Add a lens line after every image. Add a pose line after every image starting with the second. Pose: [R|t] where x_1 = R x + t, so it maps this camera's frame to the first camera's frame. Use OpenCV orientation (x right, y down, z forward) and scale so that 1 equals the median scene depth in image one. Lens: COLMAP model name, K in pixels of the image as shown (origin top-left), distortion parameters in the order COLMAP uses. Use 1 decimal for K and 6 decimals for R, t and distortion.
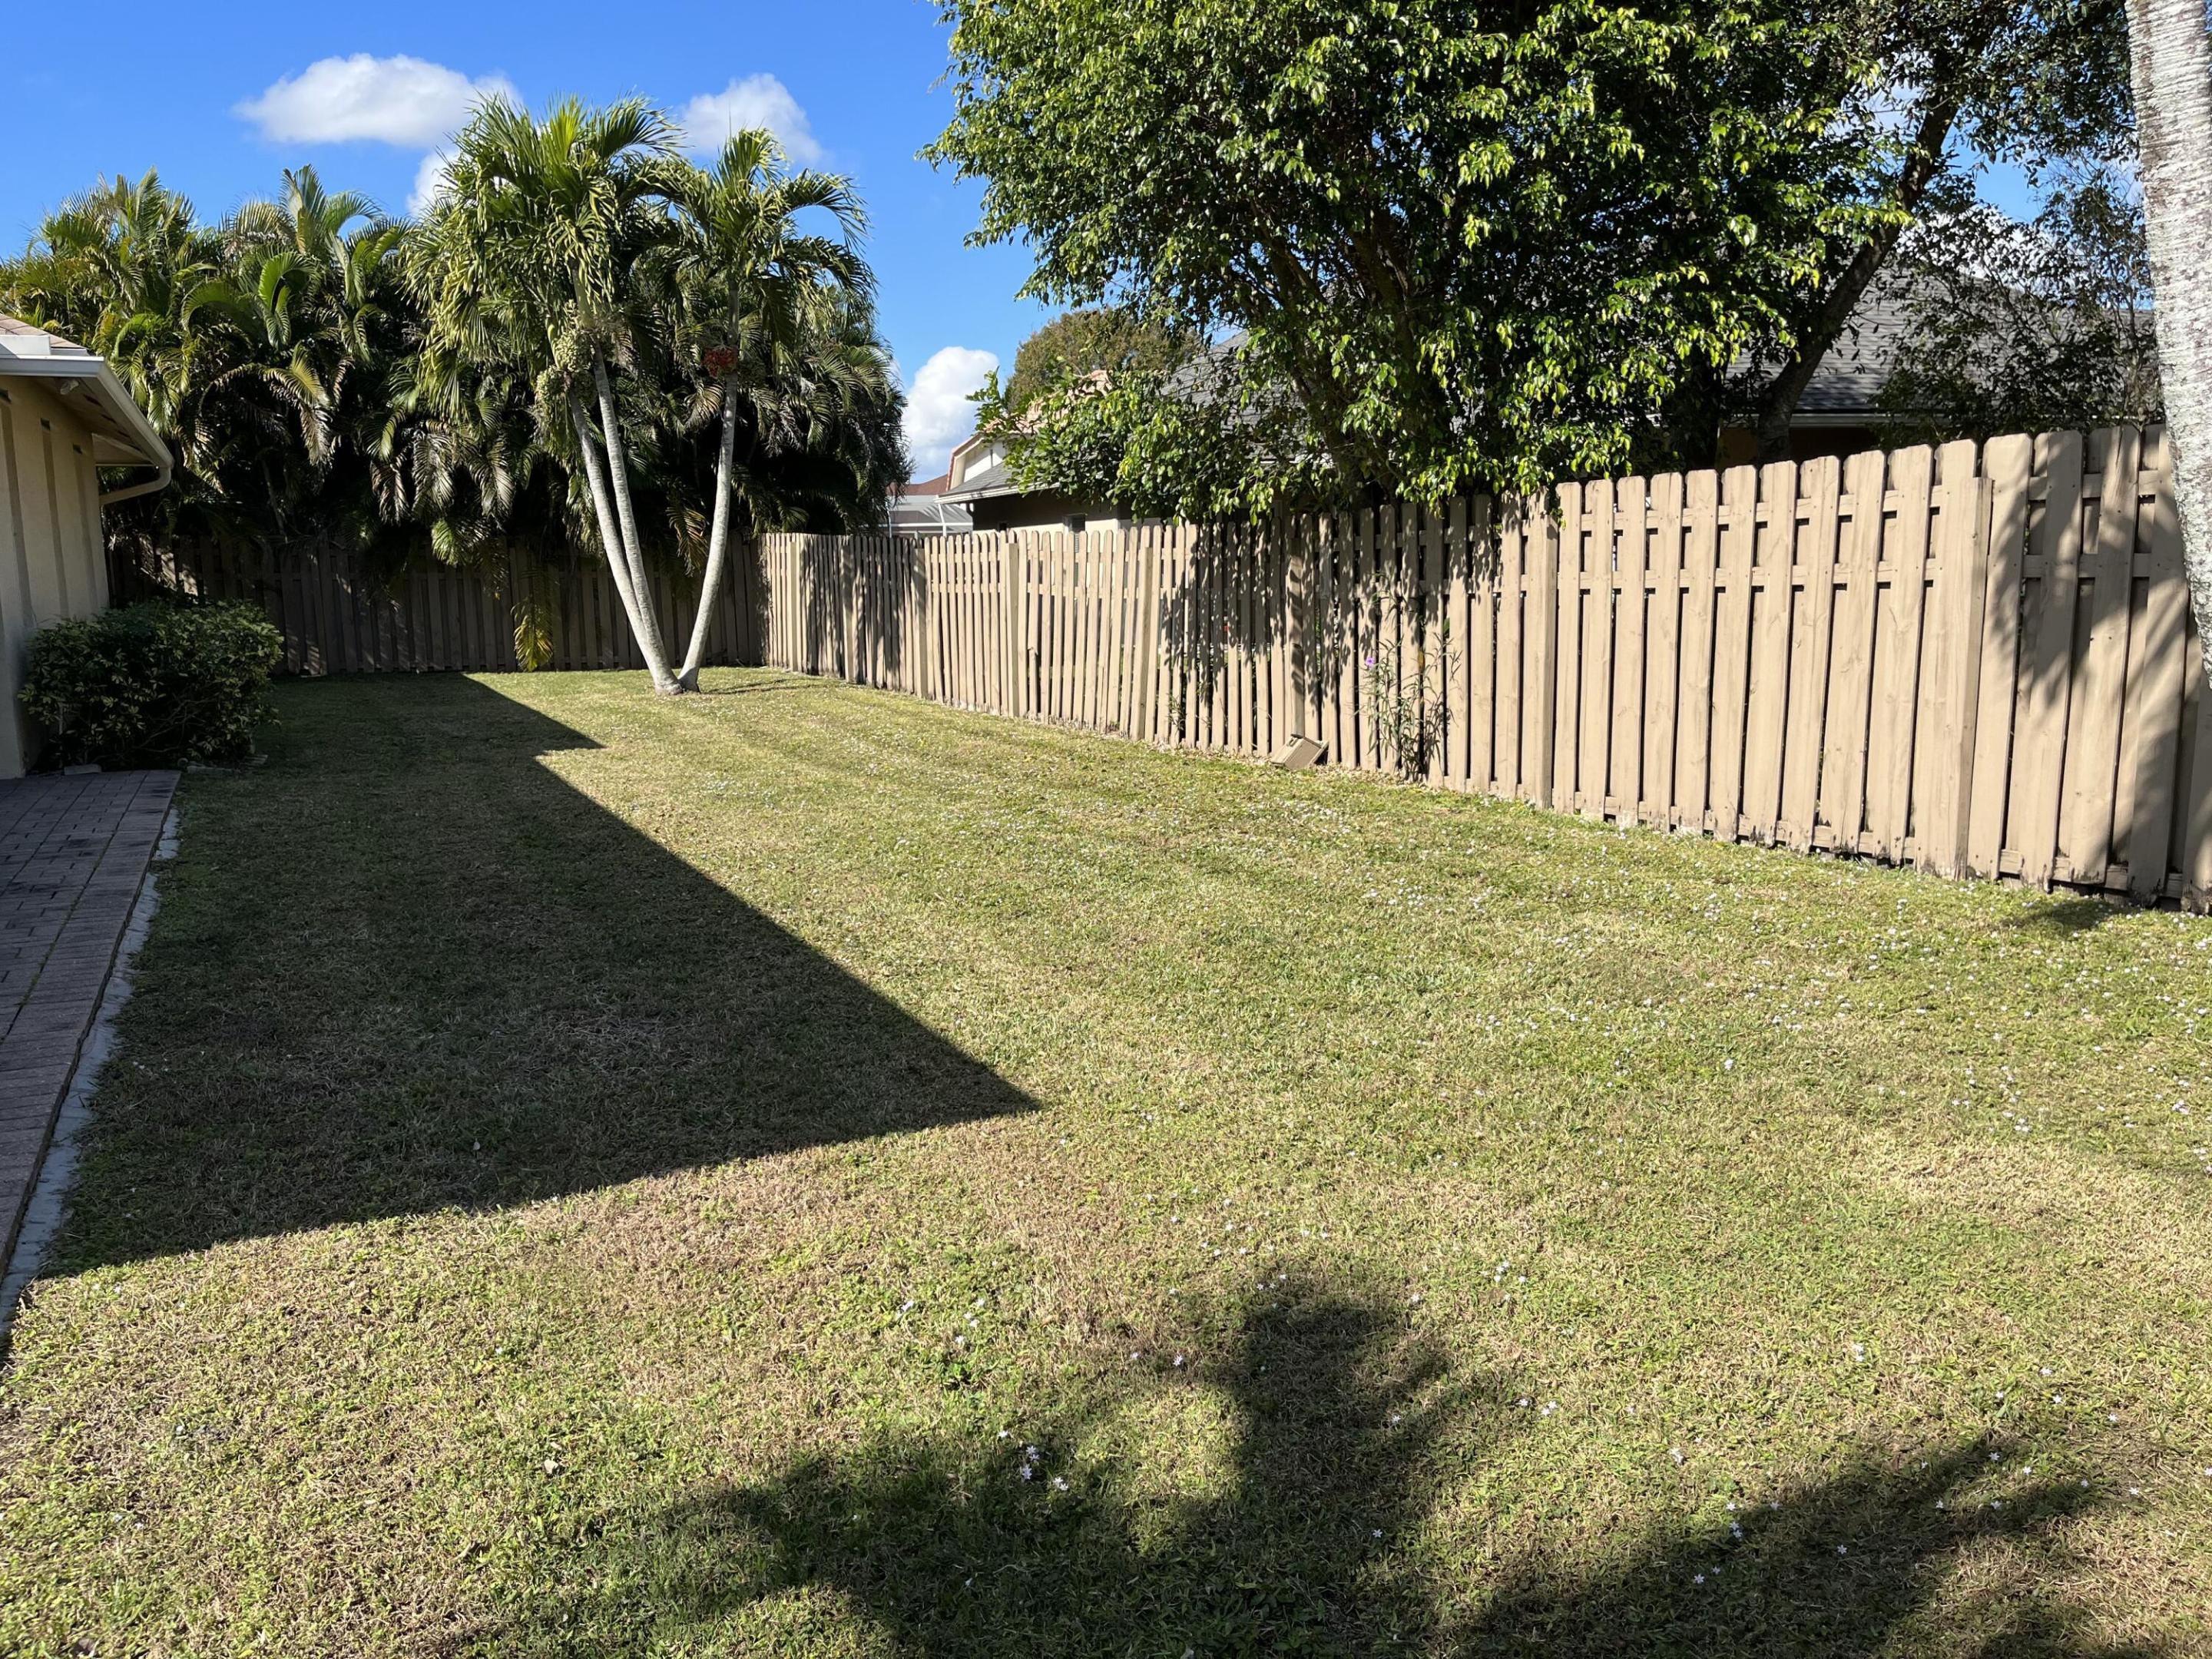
lens RADIAL K [[1684.4, 0, 1109.5], [0, 1684.4, 838.3], [0, 0, 1]] dist [0.049633, -0.064730]
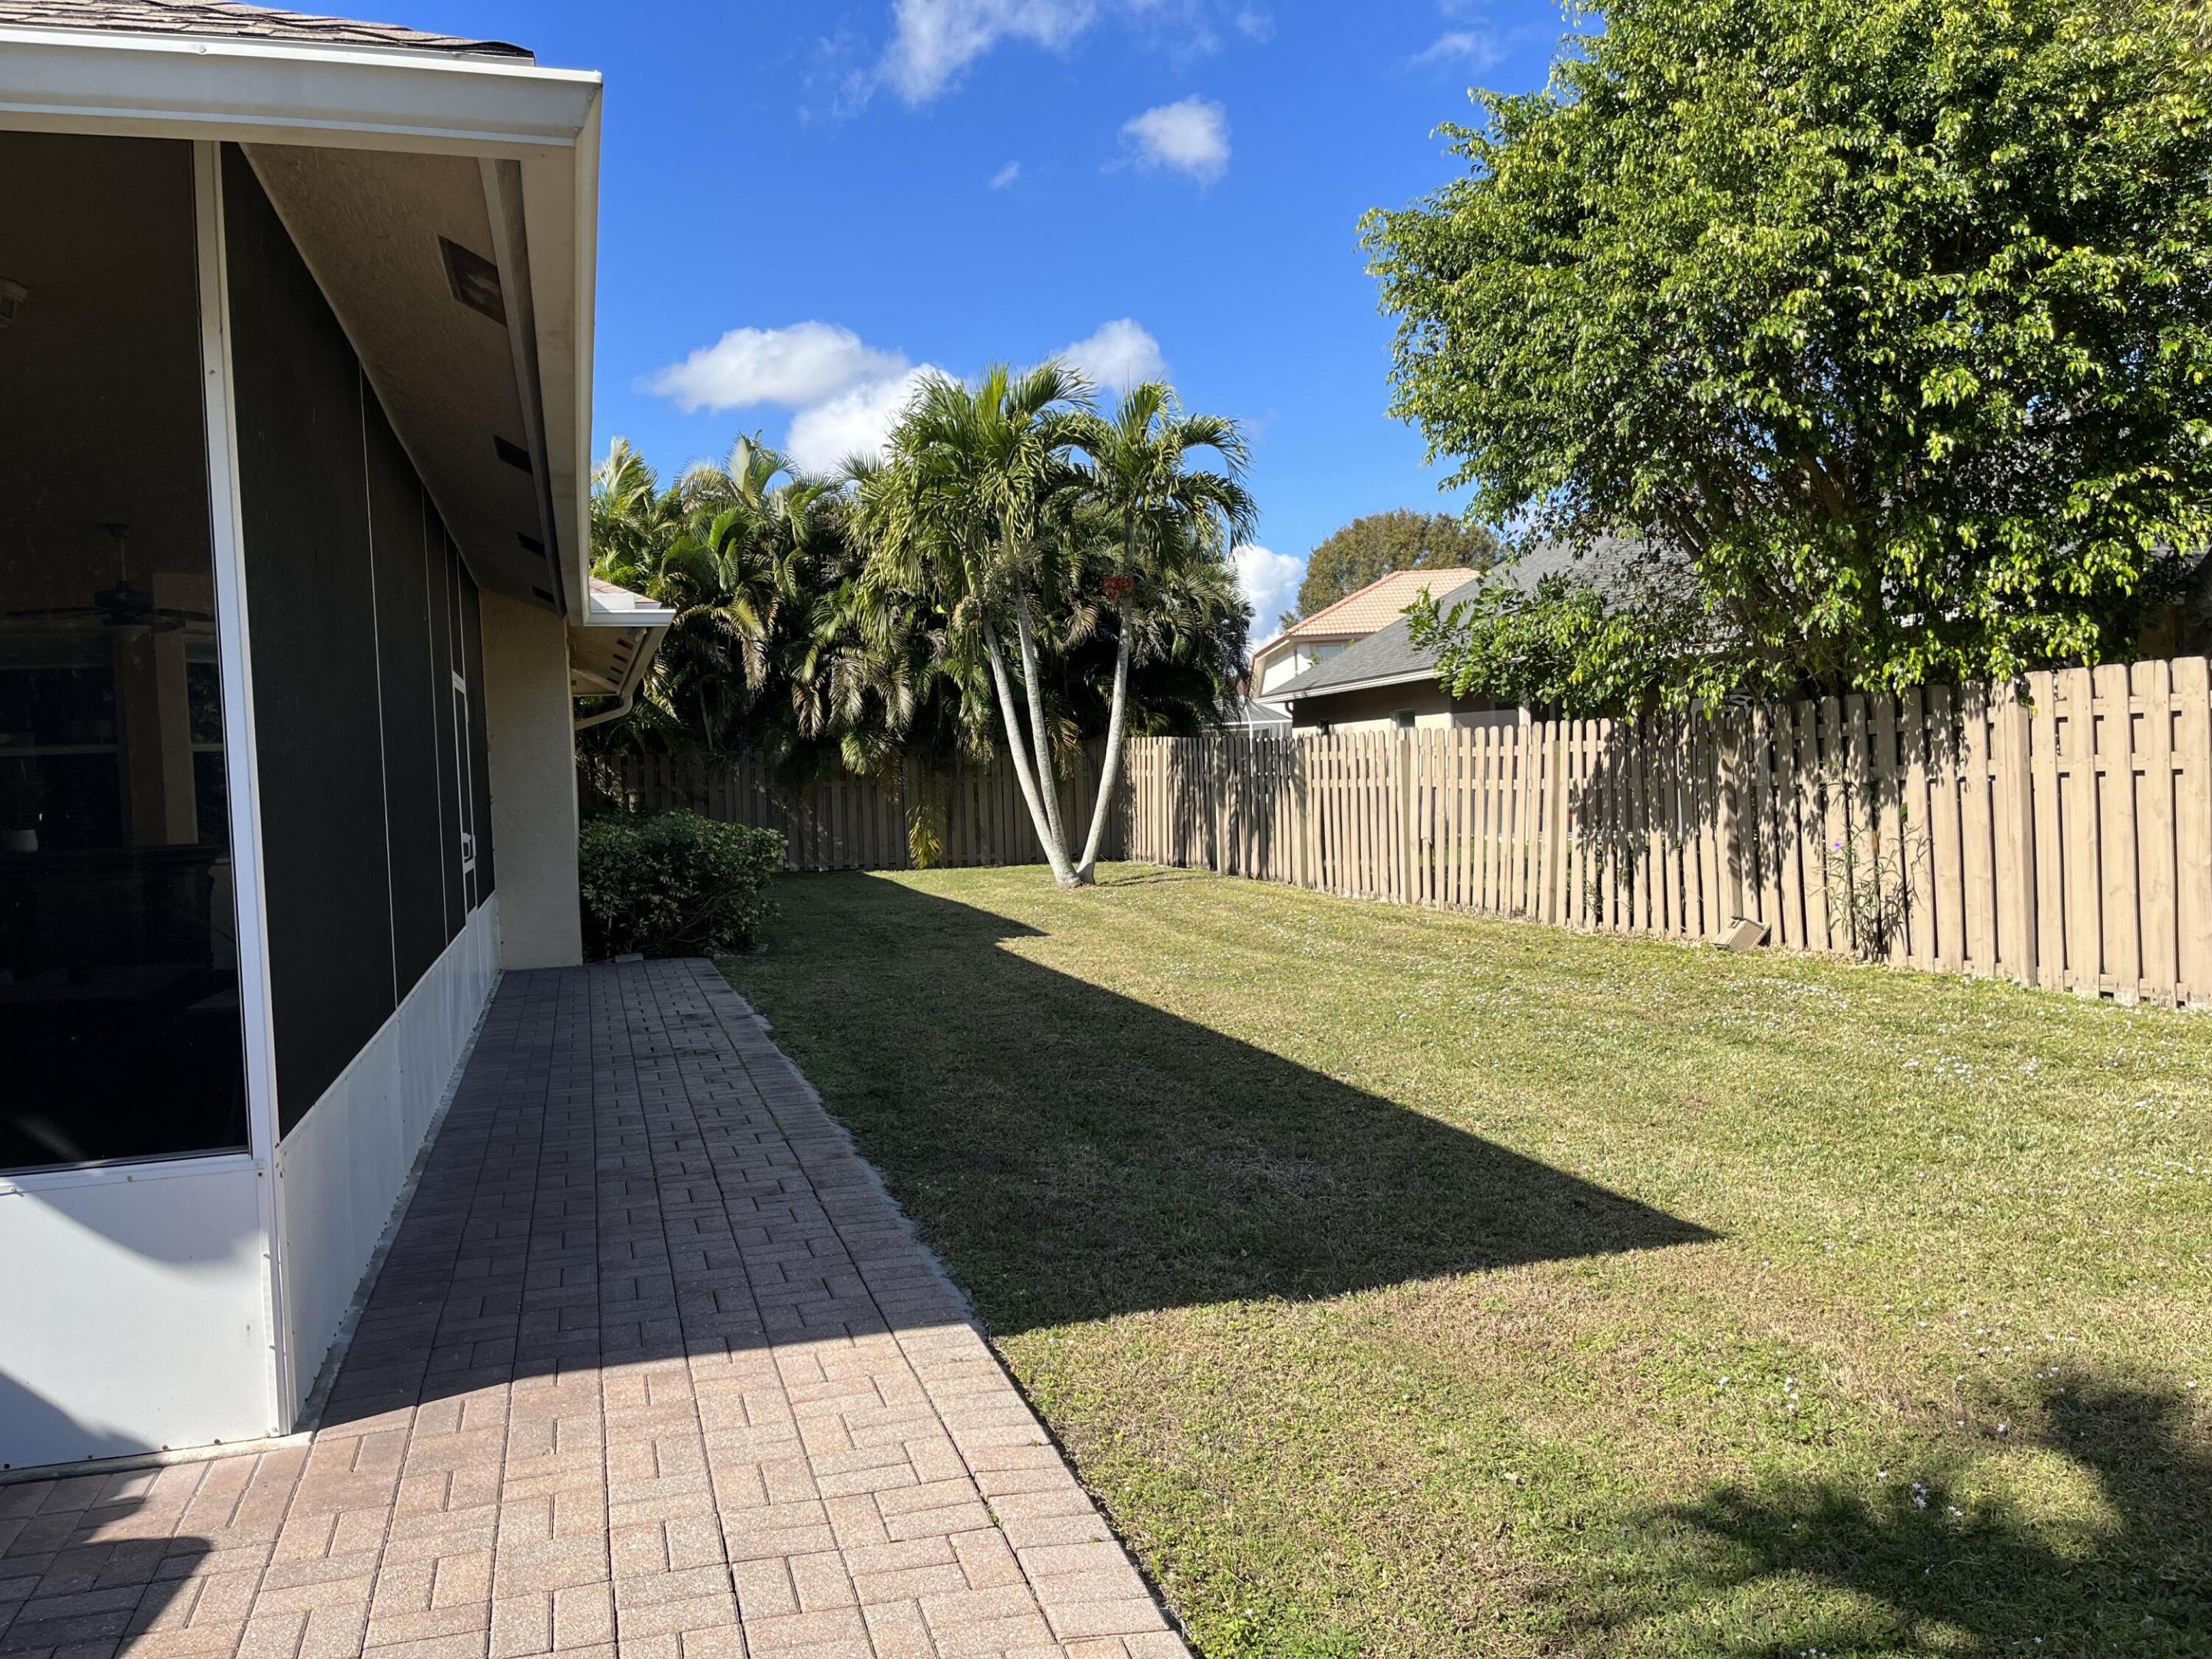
lens RADIAL K [[1684.4, 0, 1097.0], [0, 1684.4, 811.9], [0, 0, 1]] dist [0.049633, -0.064730]
pose [[0.985751, -0.019345, -0.167095, -0.109606], [-0.002469, 0.991594, -0.129364, 0.010644], [0.168193, 0.127934, 0.977417, -0.094280]]
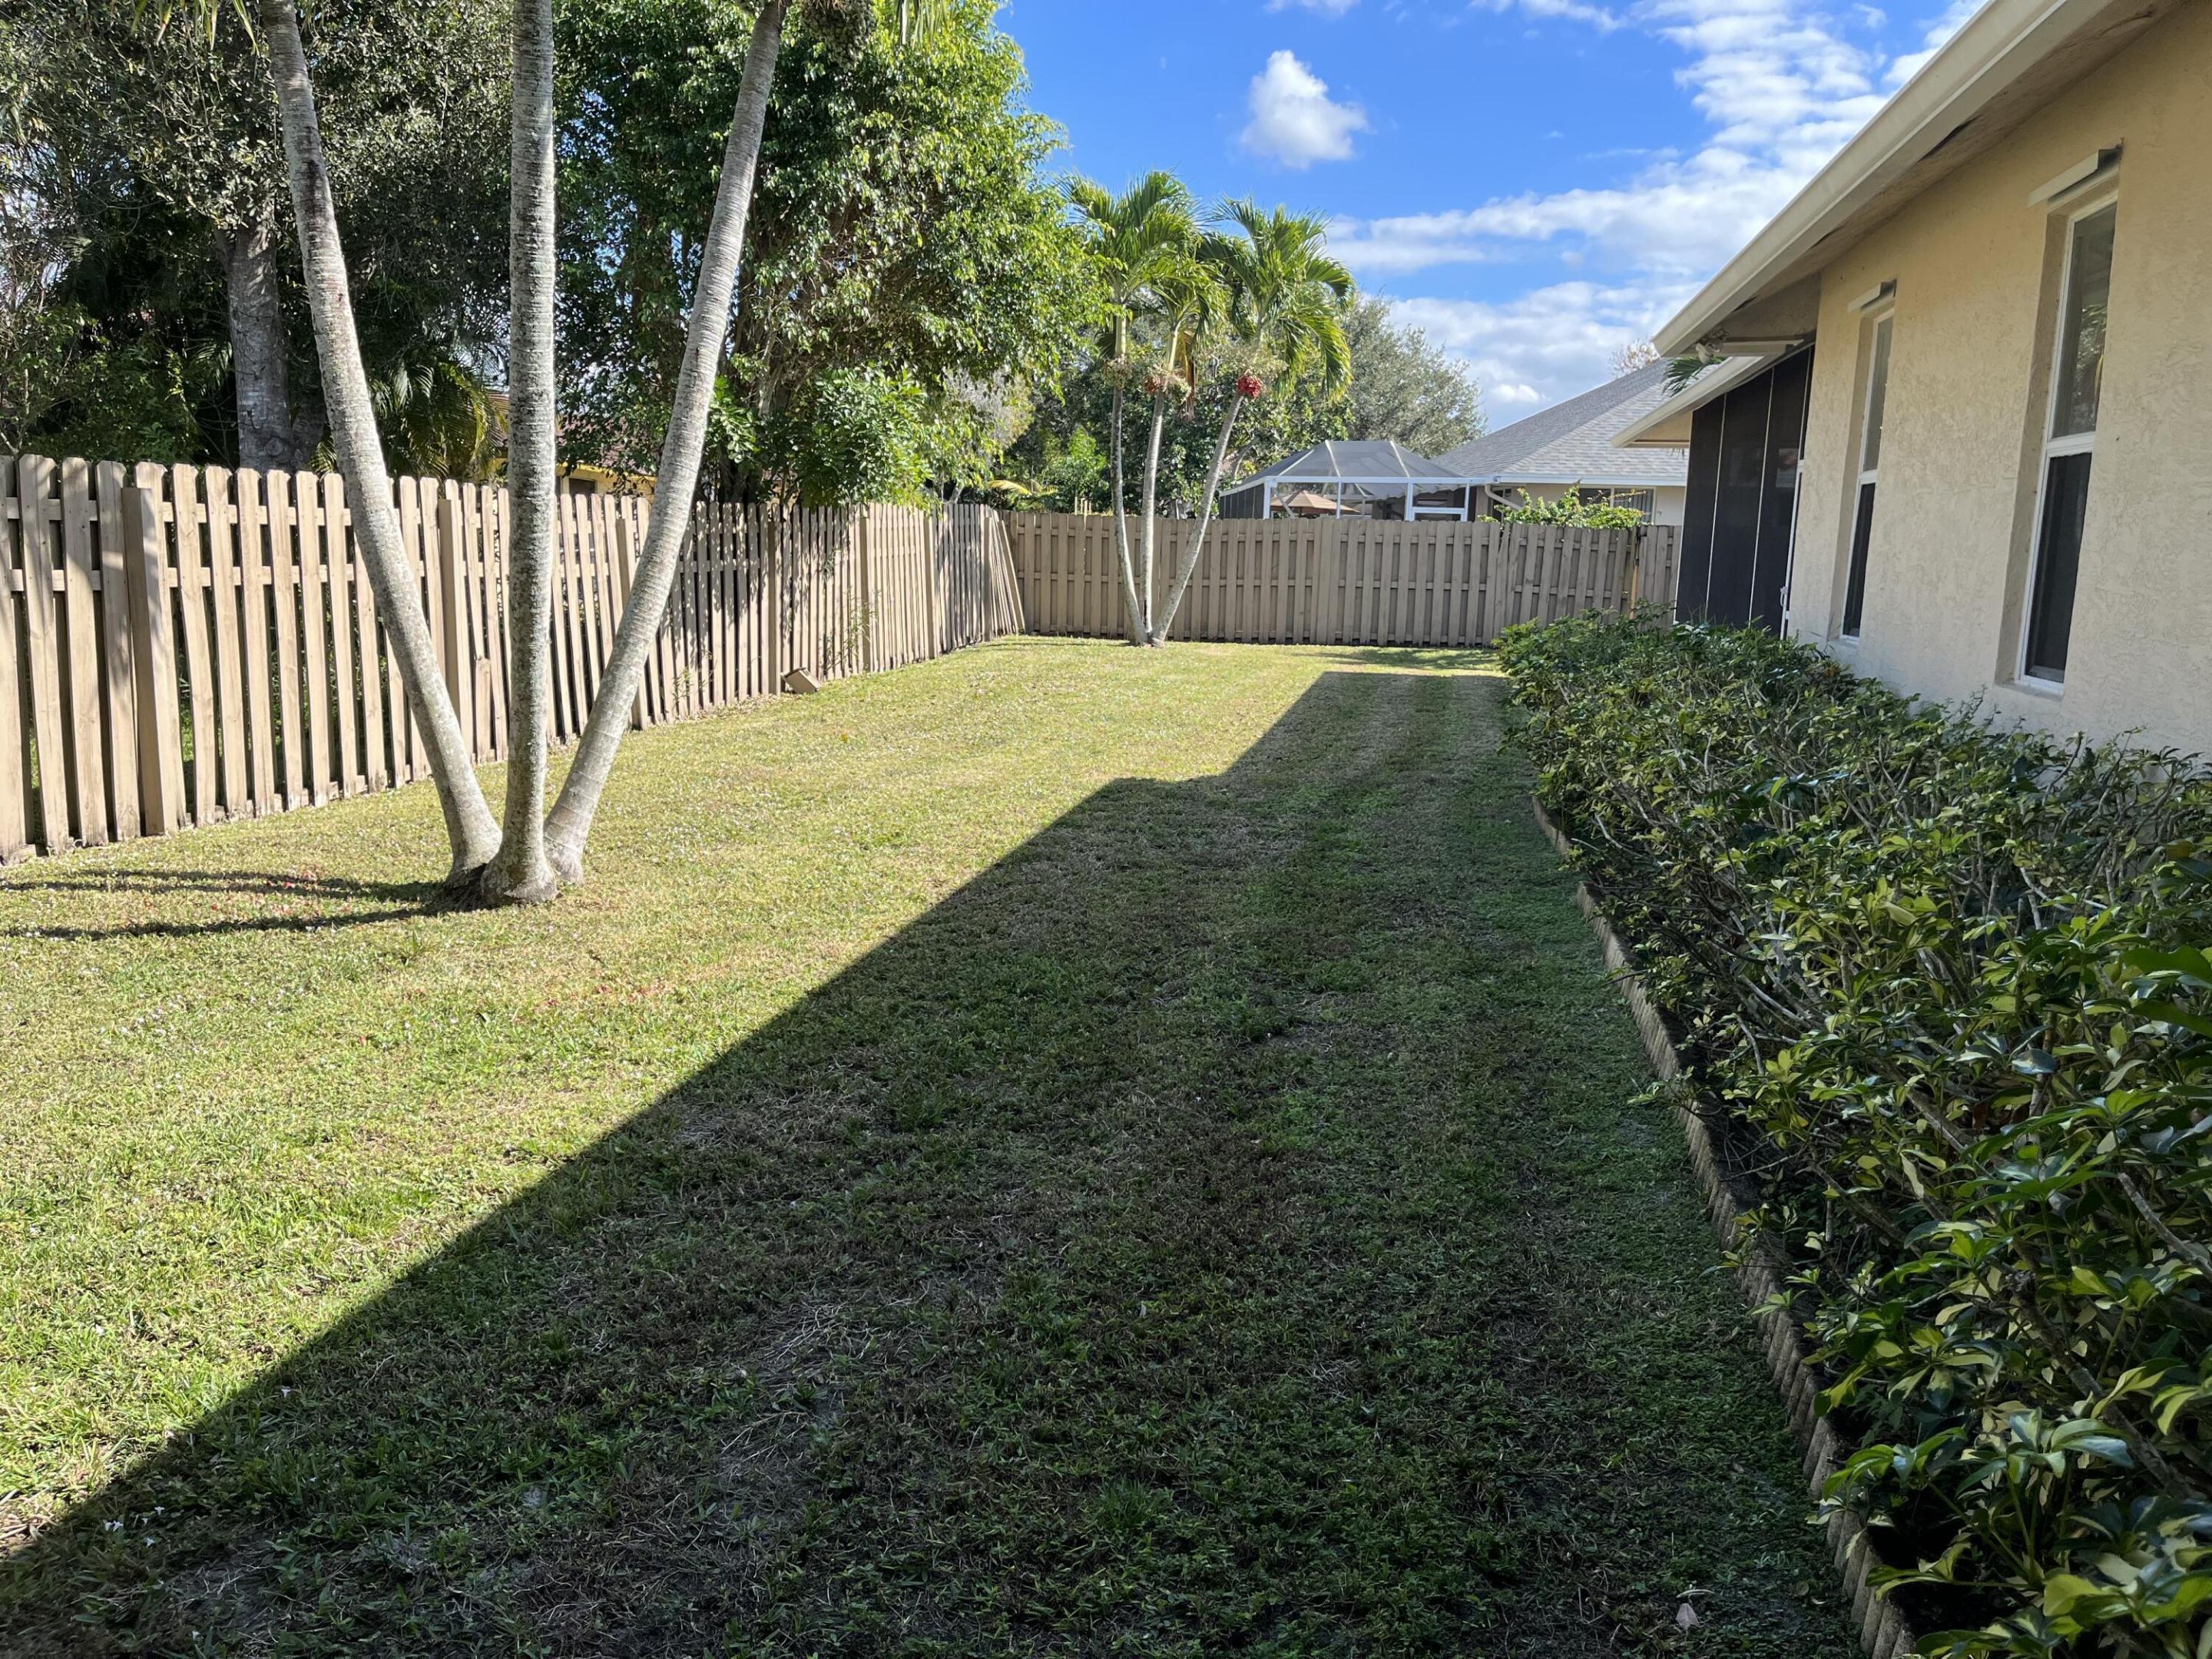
lens RADIAL K [[1684.4, 0, 1105.0], [0, 1684.4, 831.0], [0, 0, 1]] dist [0.049633, -0.064730]
pose [[-0.785477, -0.109562, 0.609116, -1.017193], [0.084806, 0.955867, 0.281293, -0.324754], [-0.613053, 0.272606, -0.741520, 2.069429]]
